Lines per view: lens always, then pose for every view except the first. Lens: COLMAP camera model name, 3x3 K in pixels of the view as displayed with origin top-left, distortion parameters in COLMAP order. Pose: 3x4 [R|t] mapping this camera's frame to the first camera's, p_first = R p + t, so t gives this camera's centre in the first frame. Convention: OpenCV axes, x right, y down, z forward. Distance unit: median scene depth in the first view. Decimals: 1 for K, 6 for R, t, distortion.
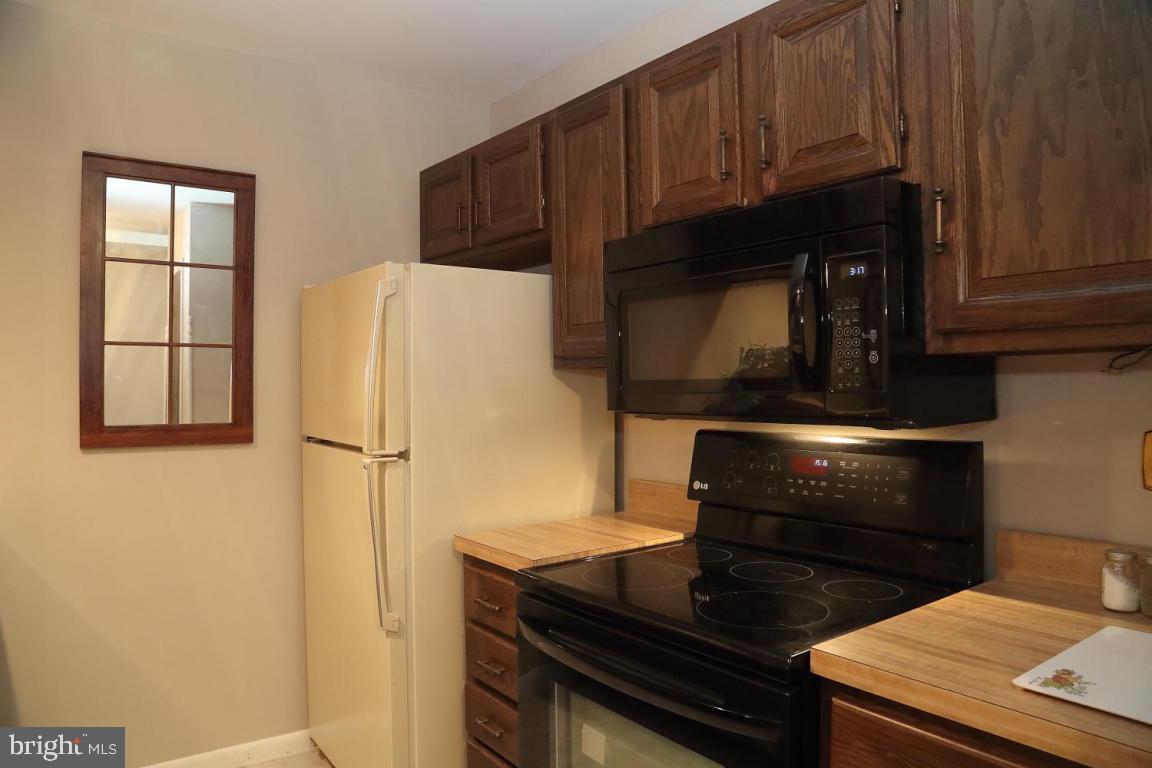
lens RADIAL K [[815.5, 0, 576.0], [0, 815.5, 384.0], [0, 0, 1]] dist [-0.120699, 0.084392]
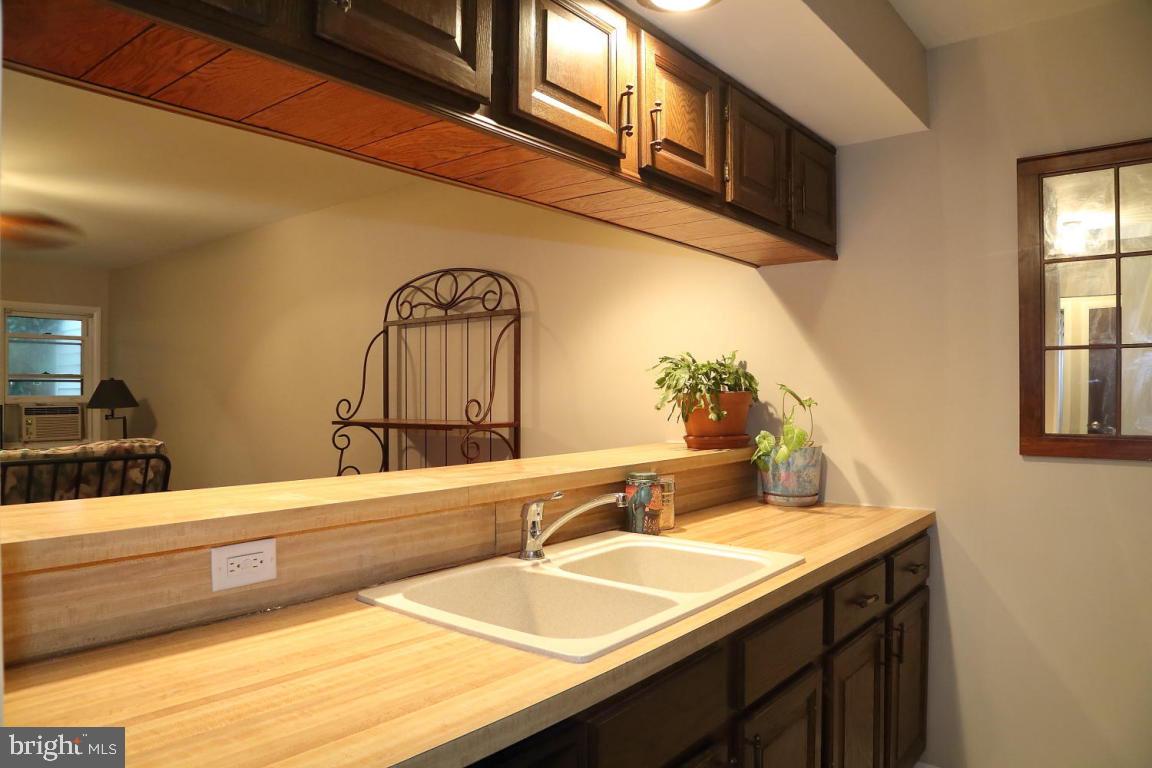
lens RADIAL K [[815.5, 0, 576.0], [0, 815.5, 384.0], [0, 0, 1]] dist [-0.120699, 0.084392]
pose [[0.243368, -0.009139, -0.969891, 0.208582], [0.002553, 0.999958, -0.008781, -0.000874], [0.969931, -0.000339, 0.243381, 0.201580]]
